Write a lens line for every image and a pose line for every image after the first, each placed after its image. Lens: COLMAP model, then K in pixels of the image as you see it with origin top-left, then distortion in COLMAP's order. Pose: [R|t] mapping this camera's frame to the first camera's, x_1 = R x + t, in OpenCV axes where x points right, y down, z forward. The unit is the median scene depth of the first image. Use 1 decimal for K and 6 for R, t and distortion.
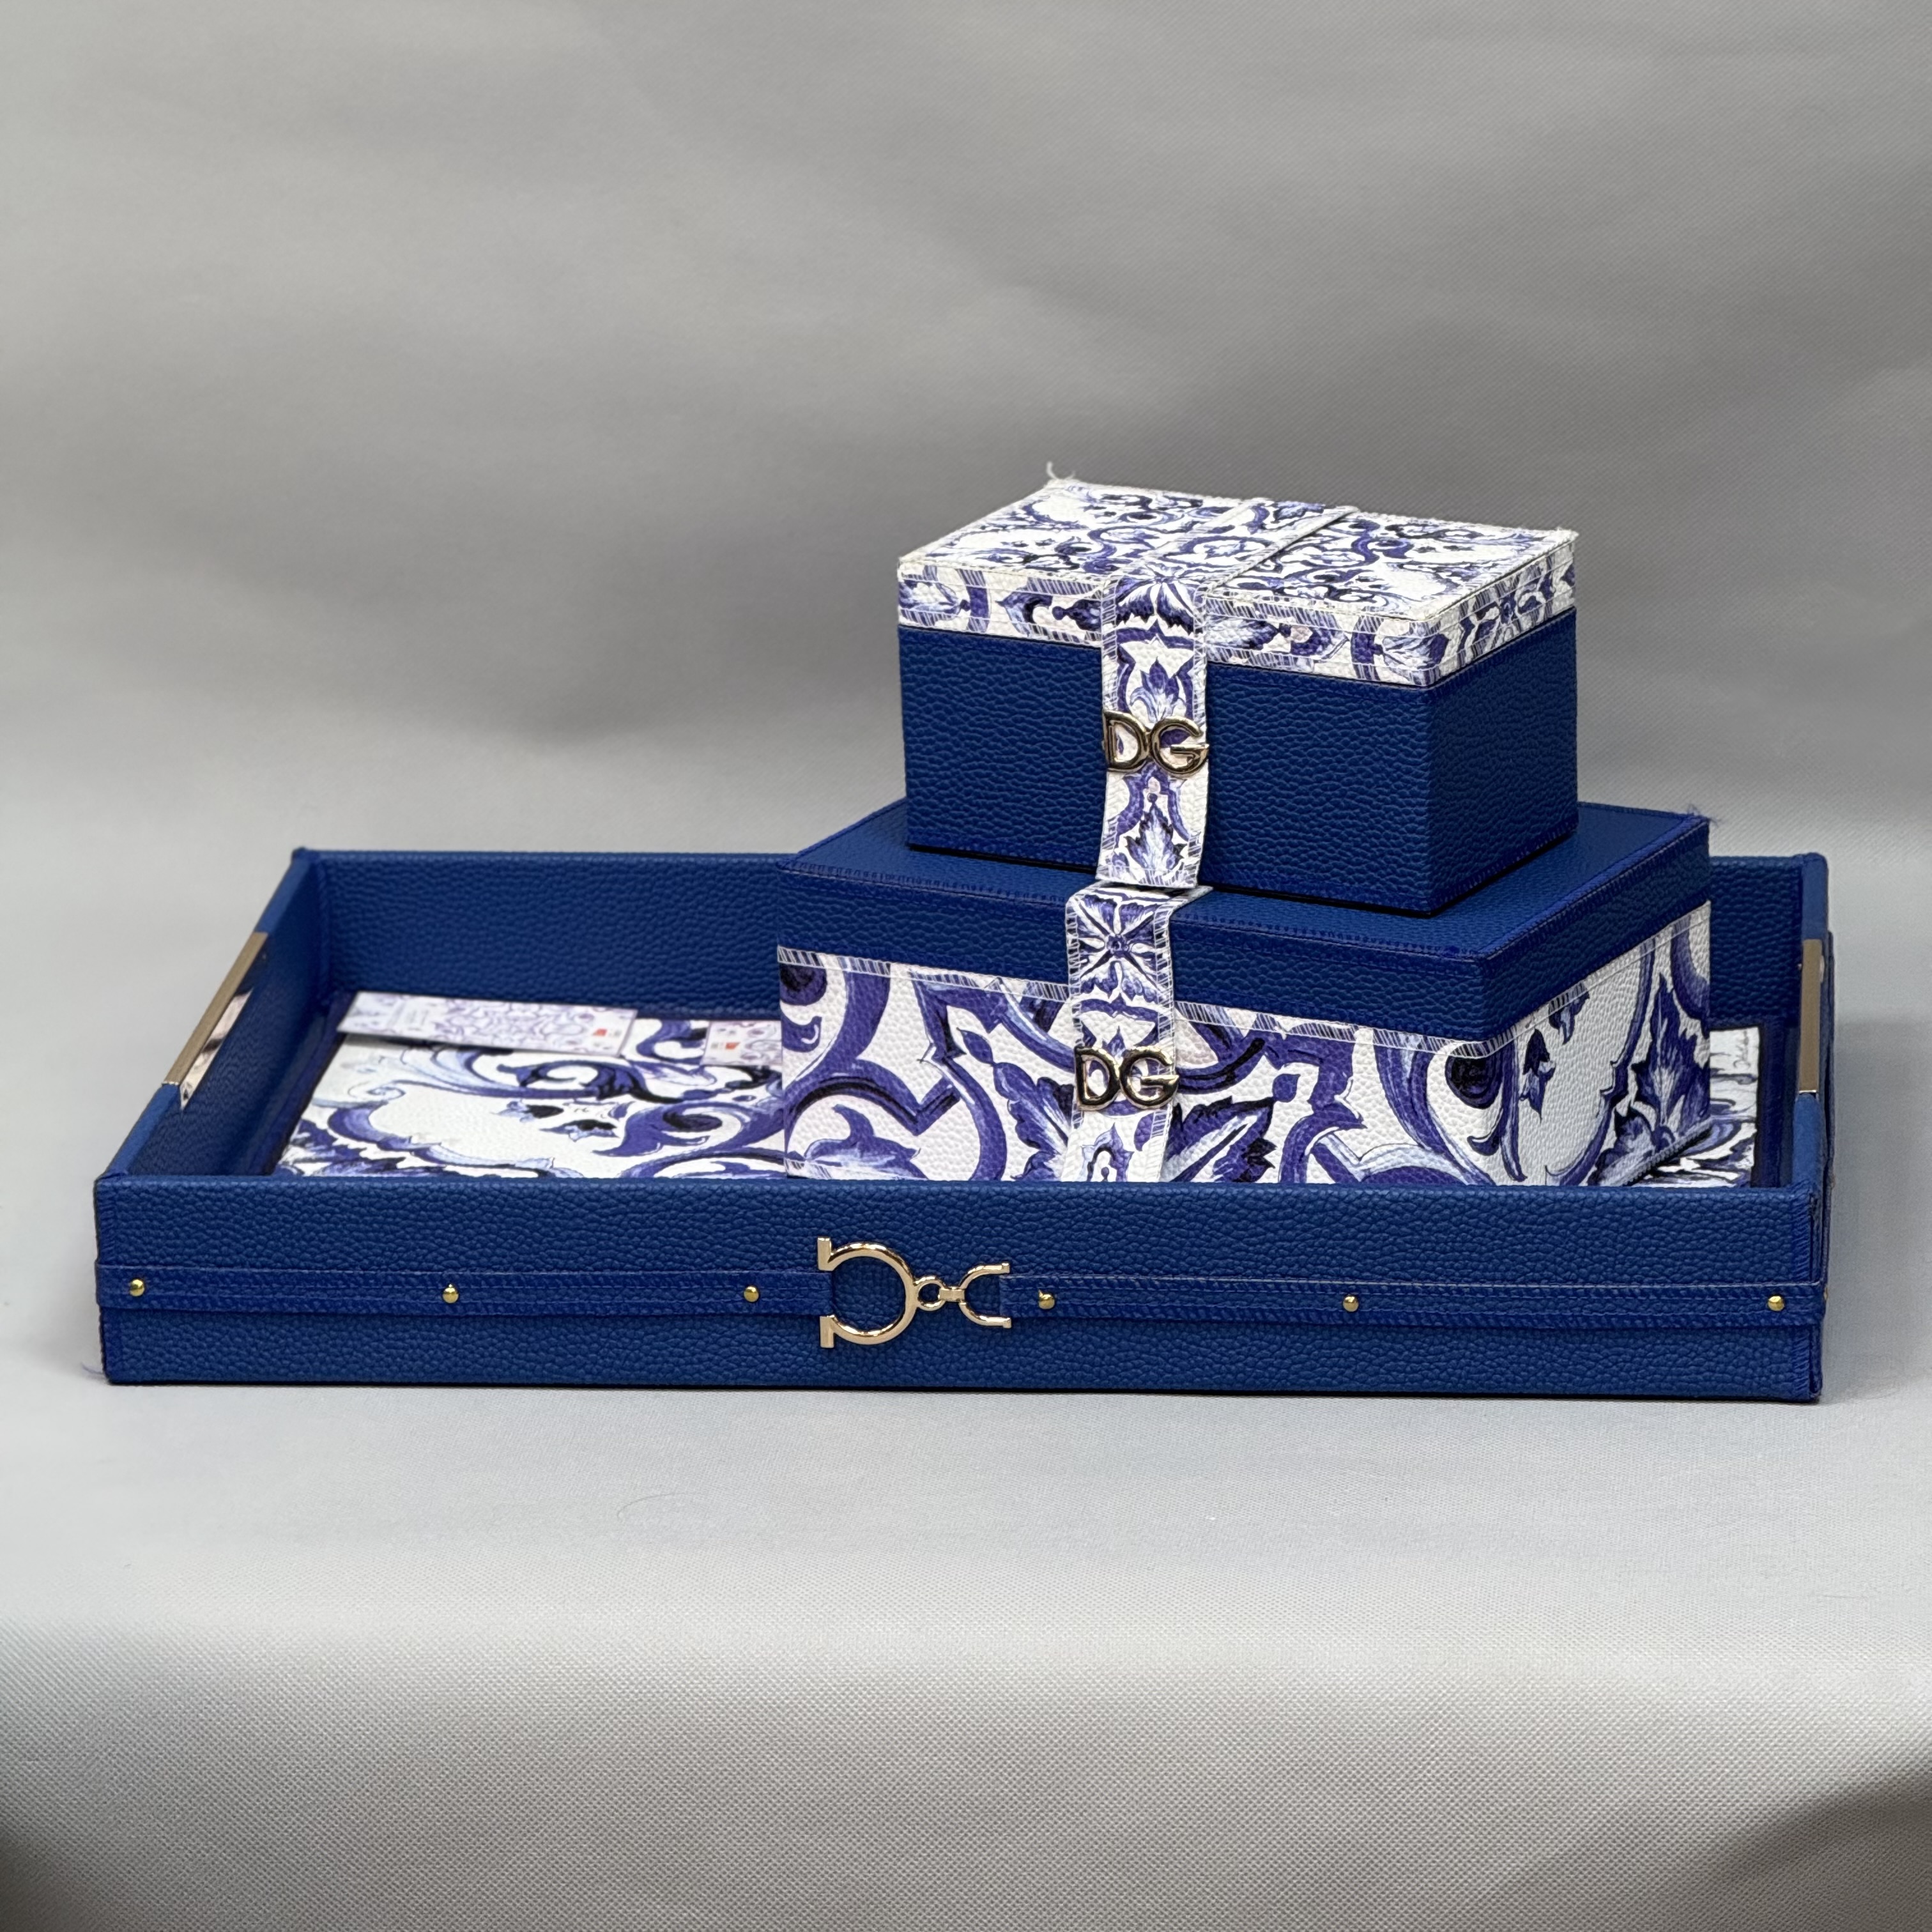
lens RADIAL K [[9091.5, 0, 966.0], [0, 9091.5, 966.0], [0, 0, 1]] dist [0.481986, -6.988783]
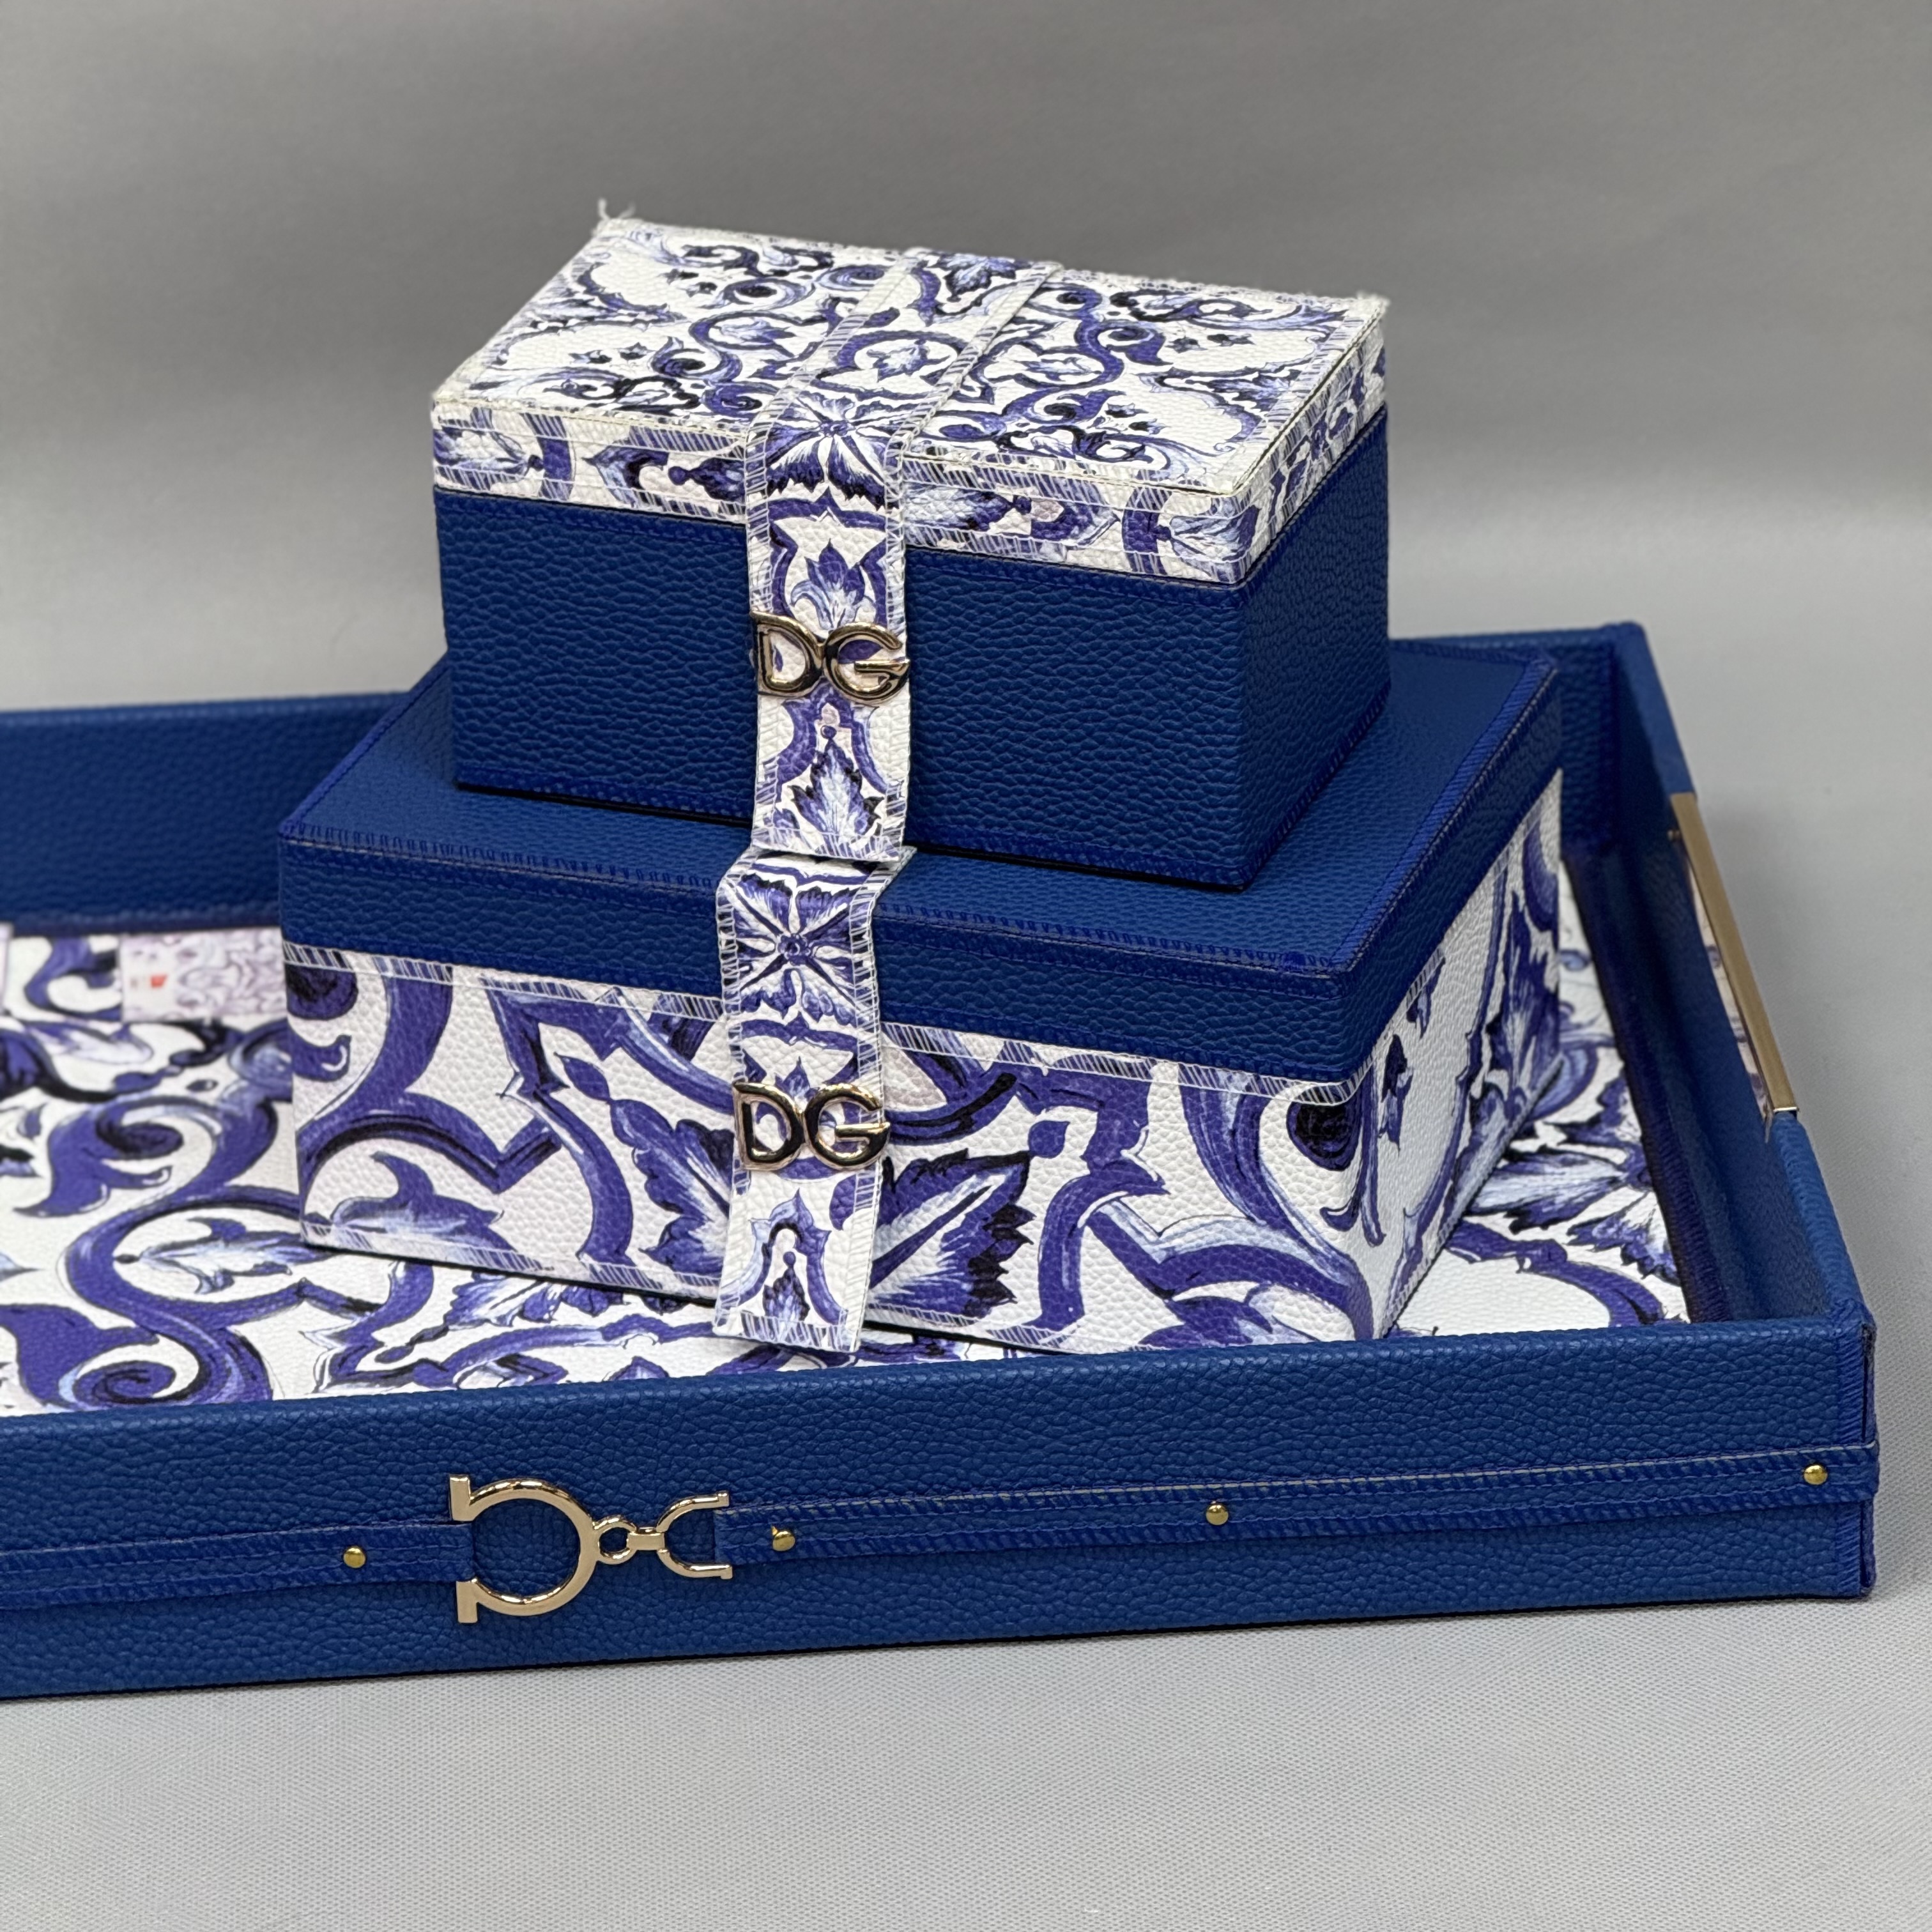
lens RADIAL K [[9091.5, 0, 966.0], [0, 9091.5, 966.0], [0, 0, 1]] dist [0.481986, -6.988783]
pose [[0.986151, -0.075165, 0.147840, -0.074304], [0.049506, 0.984174, 0.170149, -0.119852], [-0.158290, -0.160474, 0.974265, 0.311869]]
